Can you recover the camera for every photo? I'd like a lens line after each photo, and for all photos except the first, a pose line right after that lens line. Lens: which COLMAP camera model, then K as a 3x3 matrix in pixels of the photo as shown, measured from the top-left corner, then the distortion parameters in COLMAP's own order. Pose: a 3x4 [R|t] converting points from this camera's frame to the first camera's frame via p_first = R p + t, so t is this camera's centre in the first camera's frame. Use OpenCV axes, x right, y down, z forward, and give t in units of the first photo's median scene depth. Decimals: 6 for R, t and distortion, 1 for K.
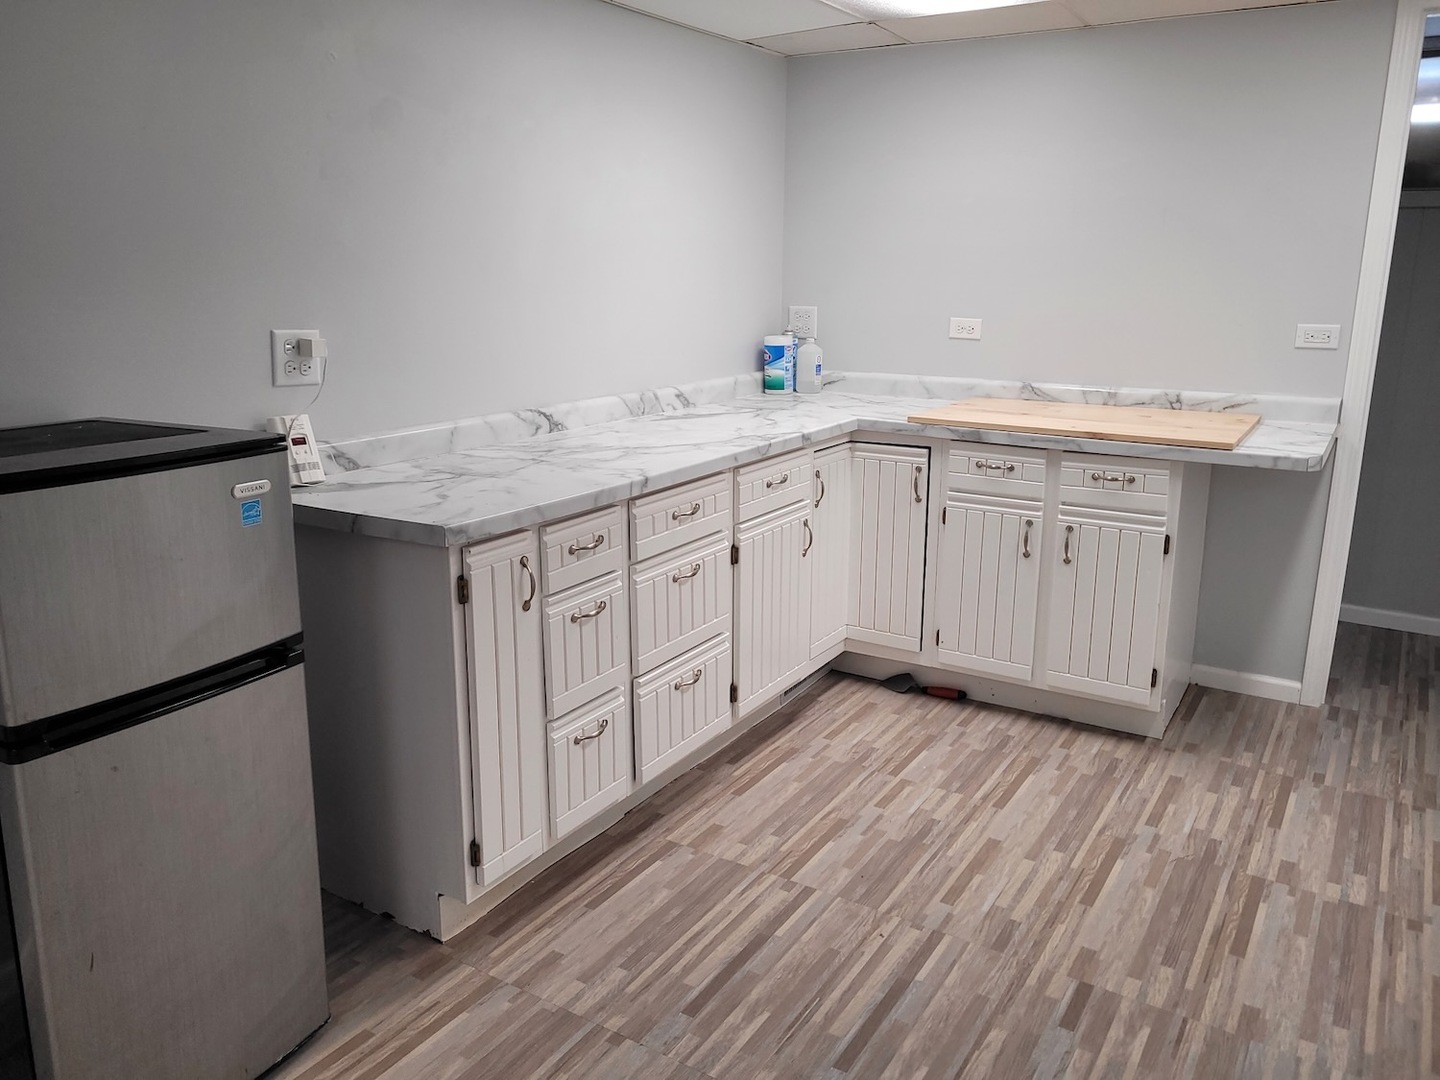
lens RADIAL K [[1086.6, 0, 721.4], [0, 1086.6, 526.1], [0, 0, 1]] dist [0.034136, -0.015652]
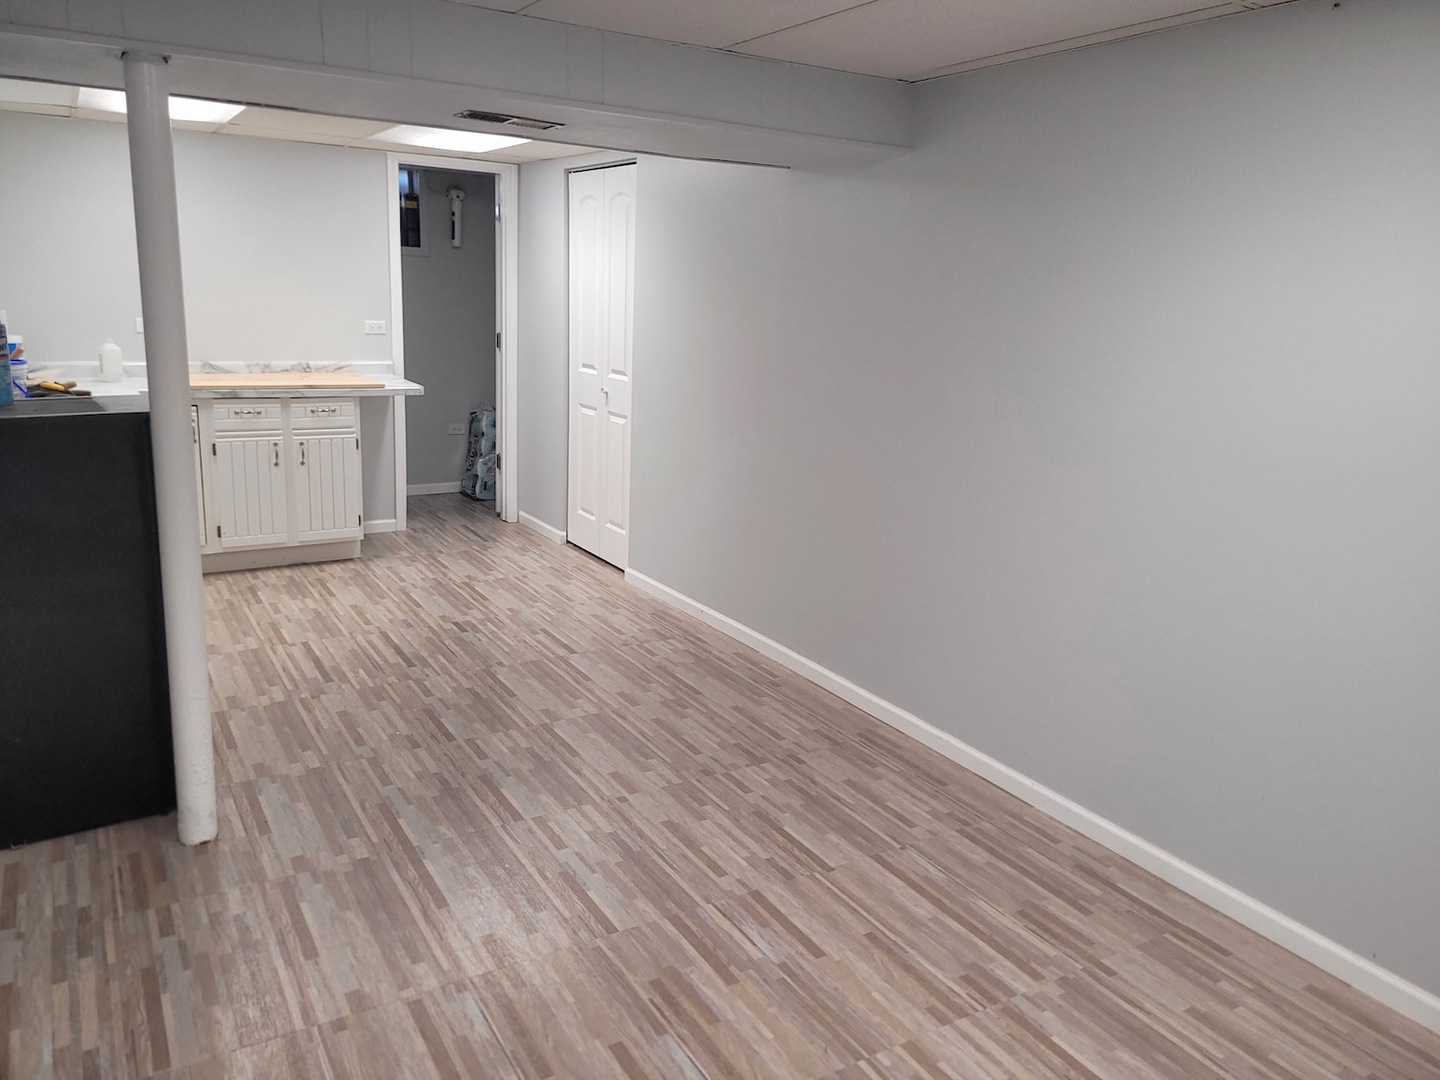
lens RADIAL K [[1086.6, 0, 718.8], [0, 1086.6, 540.4], [0, 0, 1]] dist [0.034136, -0.015652]
pose [[0.462846, -0.193015, 0.865170, -0.990958], [0.173765, 0.976826, 0.124964, 0.056315], [-0.869241, 0.092497, 0.485659, -0.422183]]
